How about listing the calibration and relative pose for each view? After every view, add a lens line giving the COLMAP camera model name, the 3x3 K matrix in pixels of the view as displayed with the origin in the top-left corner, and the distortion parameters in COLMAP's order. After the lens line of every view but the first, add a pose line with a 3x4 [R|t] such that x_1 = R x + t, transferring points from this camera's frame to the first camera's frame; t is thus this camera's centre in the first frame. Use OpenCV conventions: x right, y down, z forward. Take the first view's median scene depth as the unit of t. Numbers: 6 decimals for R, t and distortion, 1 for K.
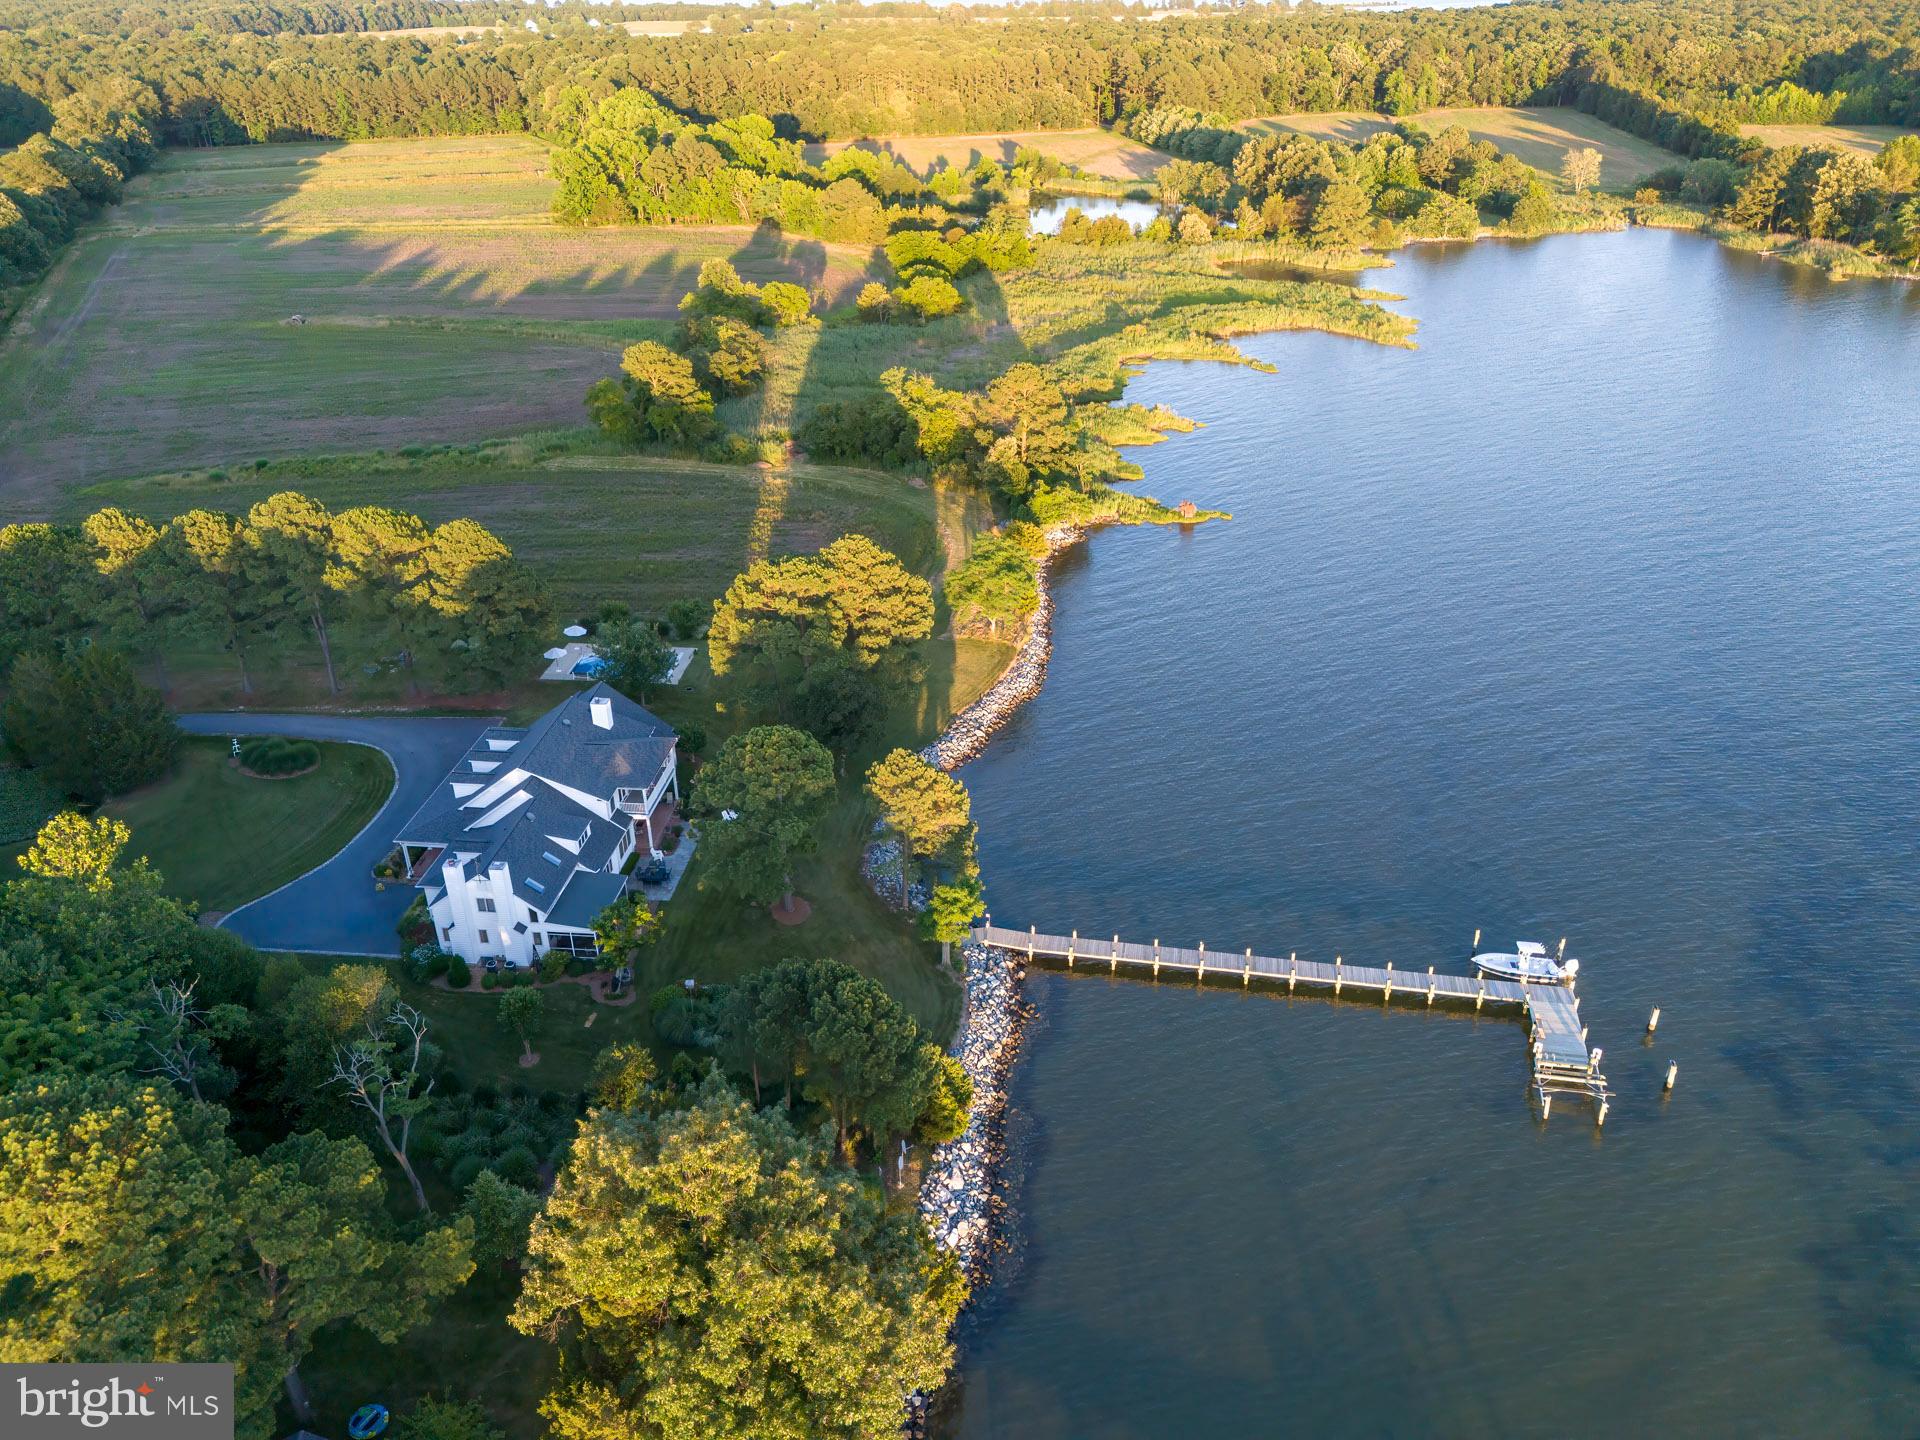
lens RADIAL K [[1350.0, 0, 976.5], [0, 1350.0, 710.7], [0, 0, 1]] dist [0.066176, -0.042796]
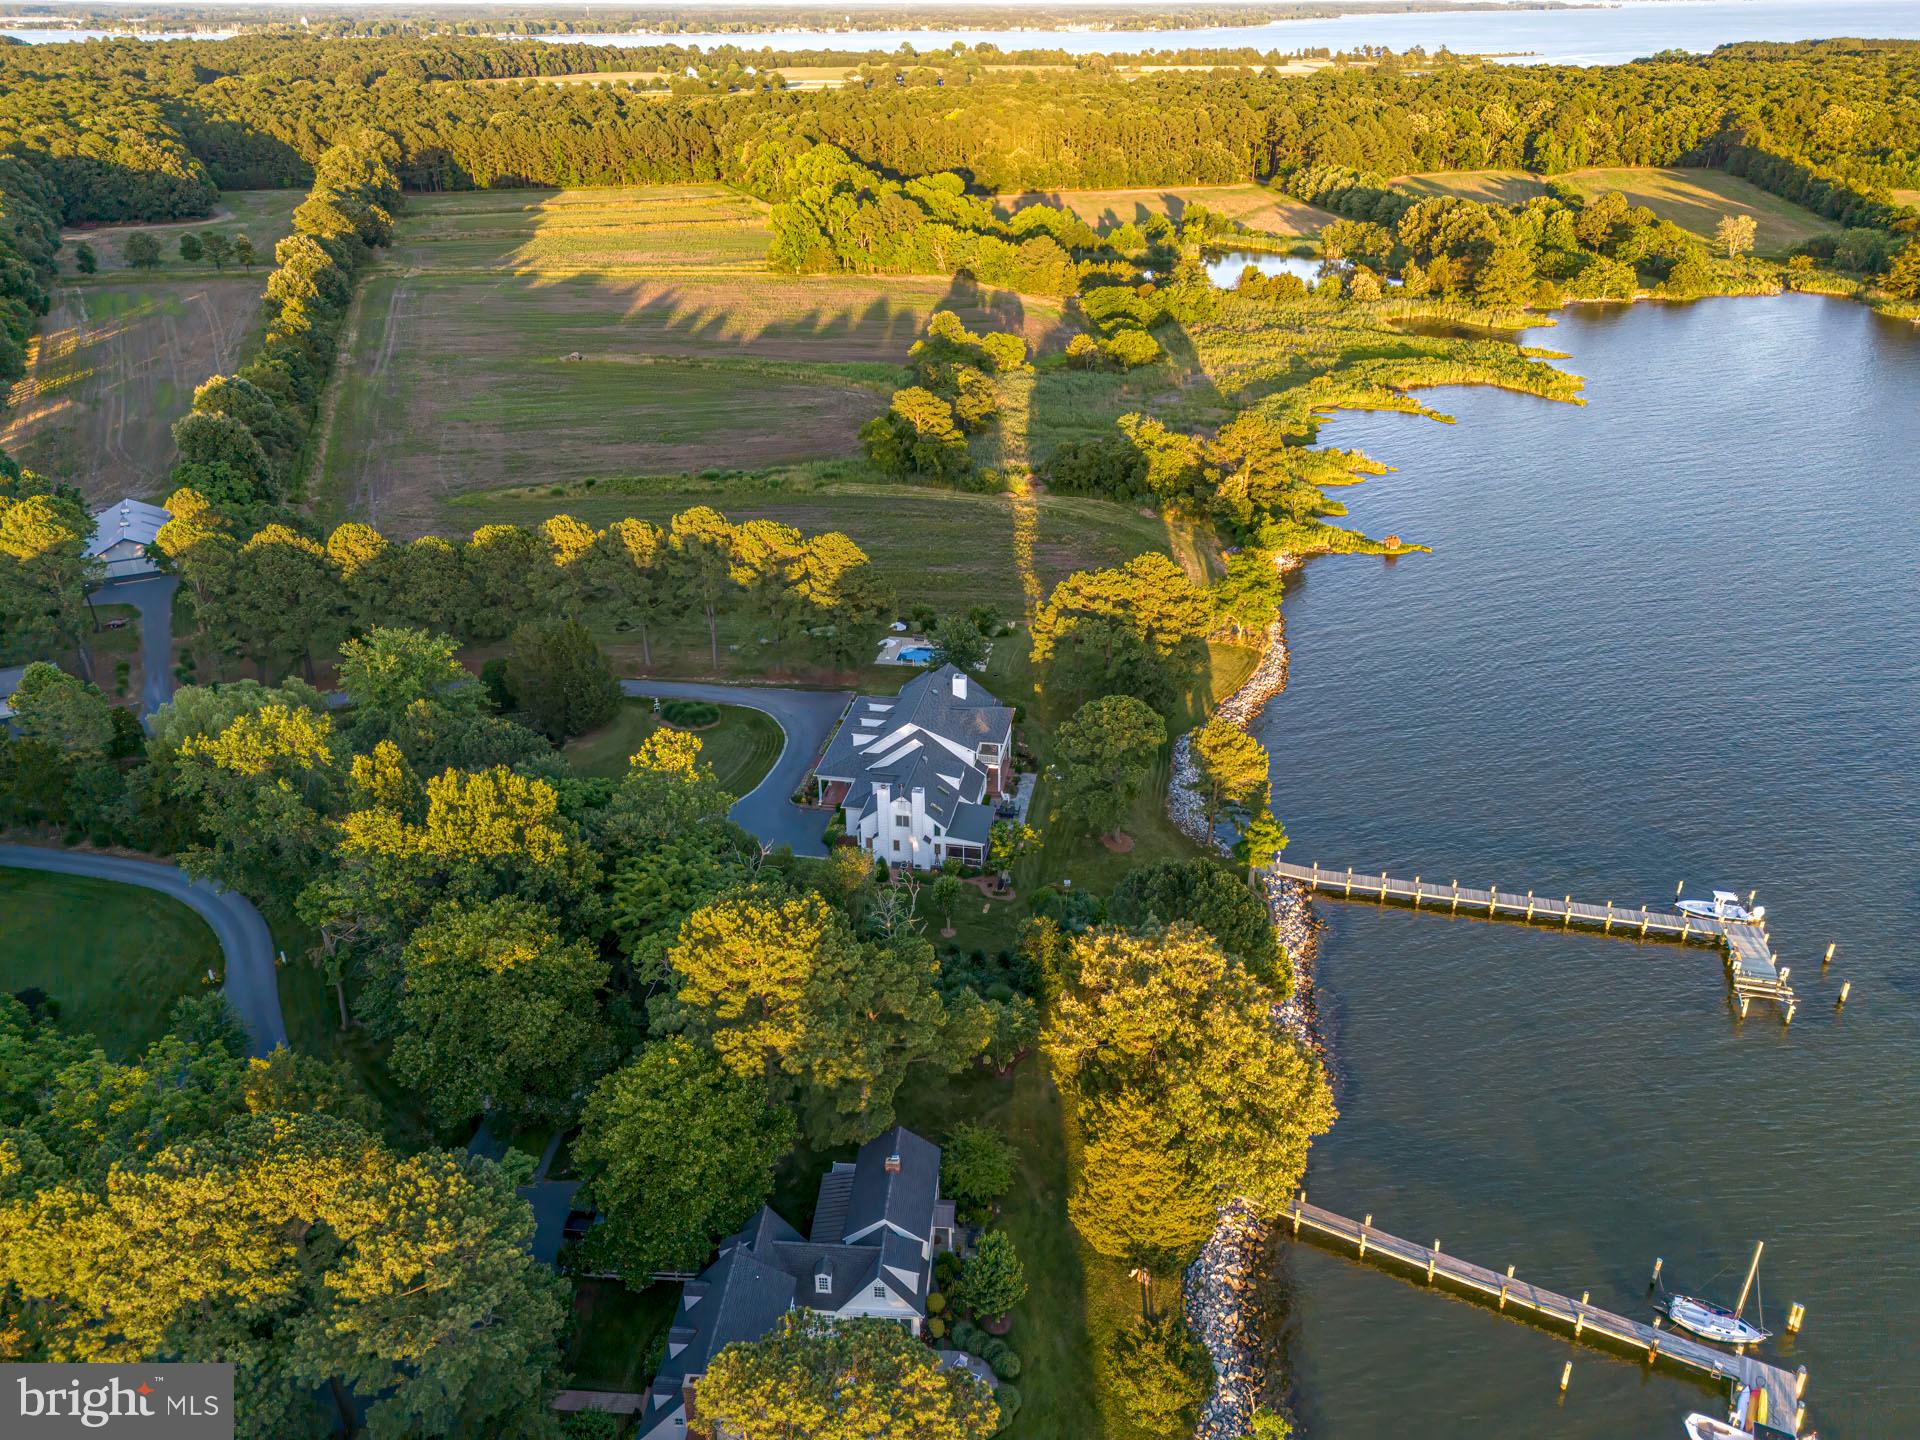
lens RADIAL K [[1350.0, 0, 976.5], [0, 1350.0, 710.7], [0, 0, 1]] dist [0.066176, -0.042796]
pose [[0.996906, 0.040593, -0.067304, -0.108474], [-0.042088, 0.998894, -0.020945, 0.031858], [0.066380, 0.023713, 0.997513, -0.164192]]
